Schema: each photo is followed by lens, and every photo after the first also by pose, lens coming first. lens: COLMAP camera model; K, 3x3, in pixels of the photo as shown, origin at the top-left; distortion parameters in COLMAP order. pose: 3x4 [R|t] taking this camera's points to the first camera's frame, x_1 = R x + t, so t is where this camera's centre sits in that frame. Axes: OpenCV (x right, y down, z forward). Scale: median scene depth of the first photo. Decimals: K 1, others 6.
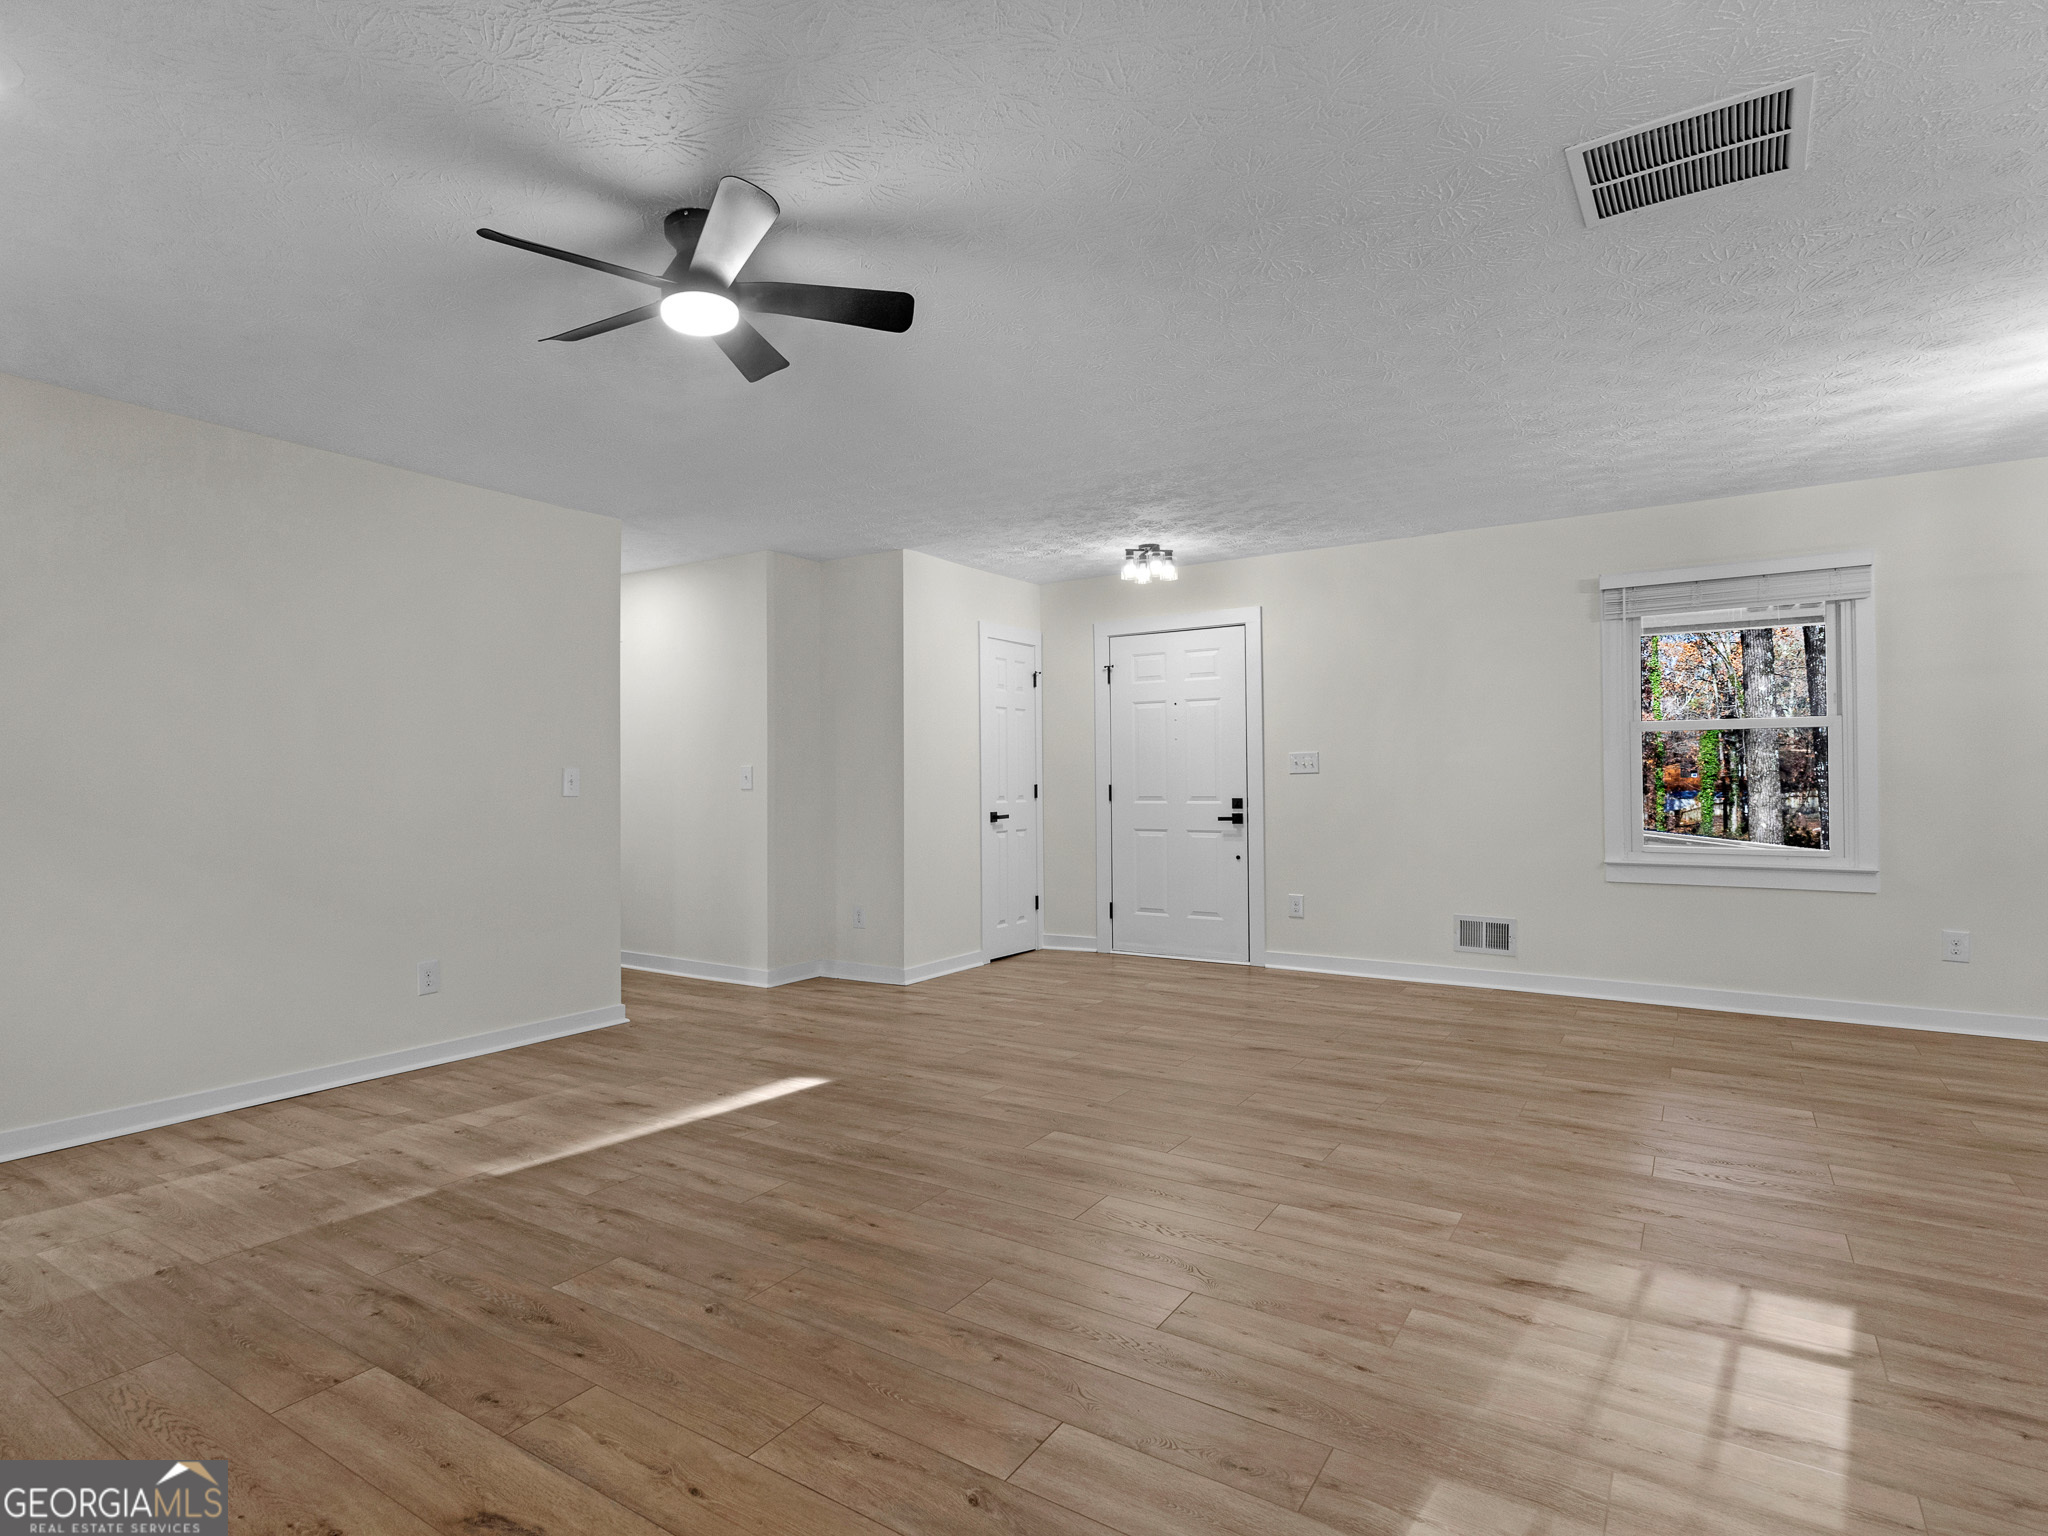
lens RADIAL K [[1069.1, 0, 1020.9], [0, 1069.1, 774.6], [0, 0, 1]] dist [0.002142, 0.002256]
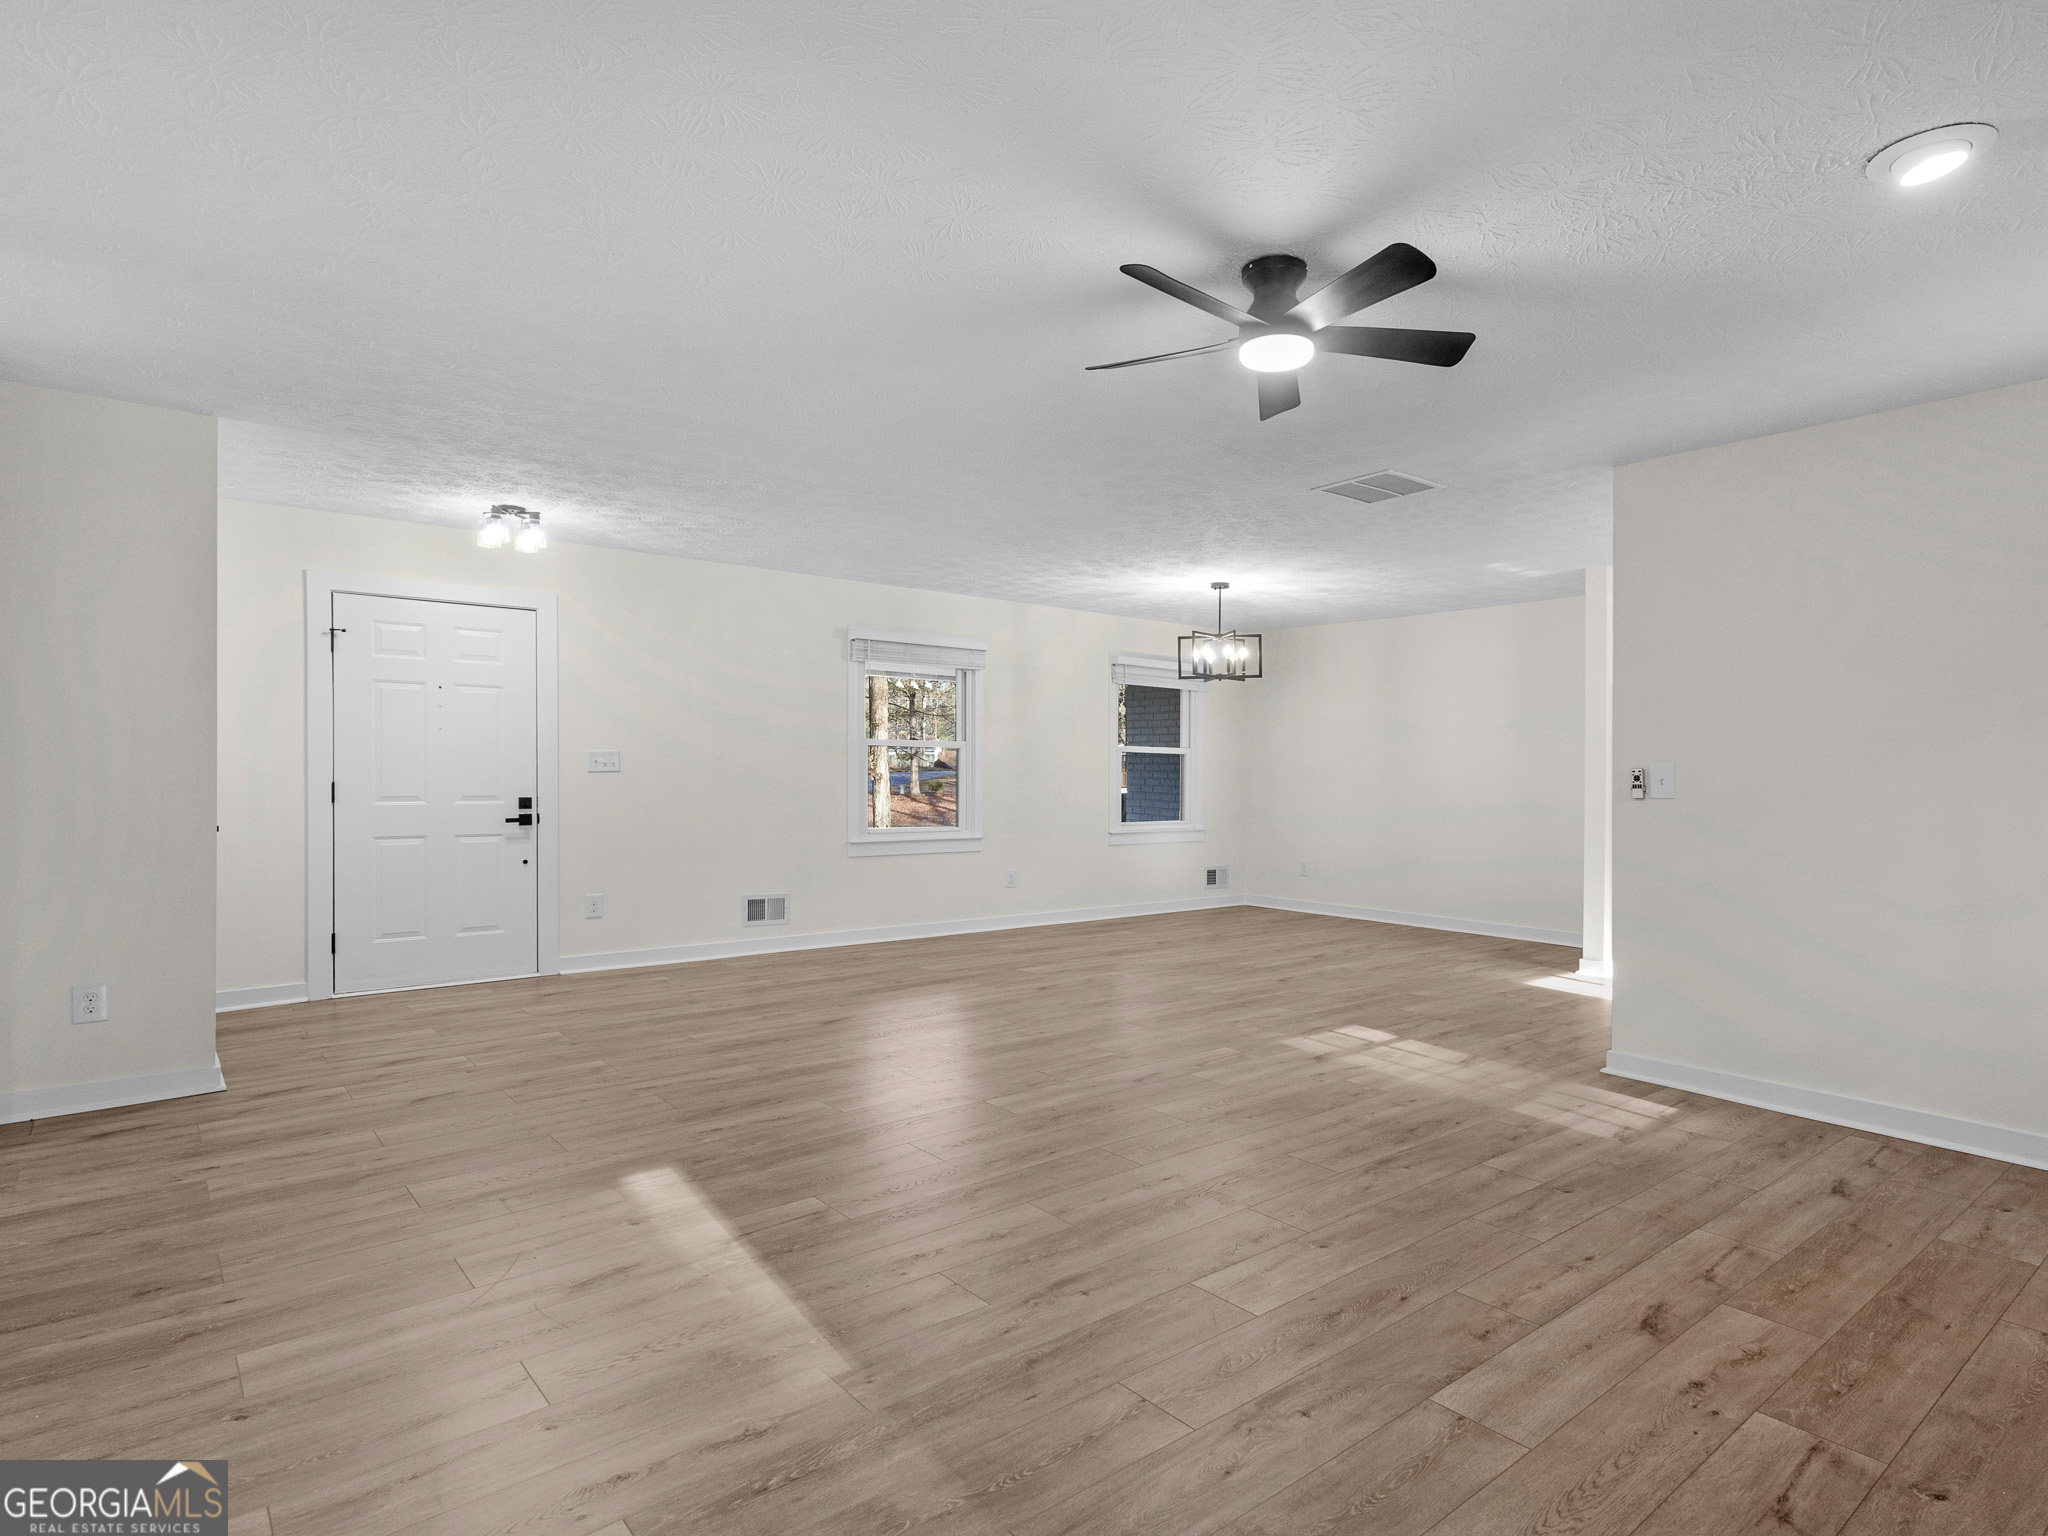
lens RADIAL K [[993.6, 0, 1029.5], [0, 993.6, 774.2], [0, 0, 1]] dist [-0.001056, 0.000078]
pose [[0.357018, 0.011594, 0.934026, -0.634277], [-0.014083, 0.999876, -0.007029, 0.002843], [-0.933991, -0.010644, 0.357137, 0.415252]]
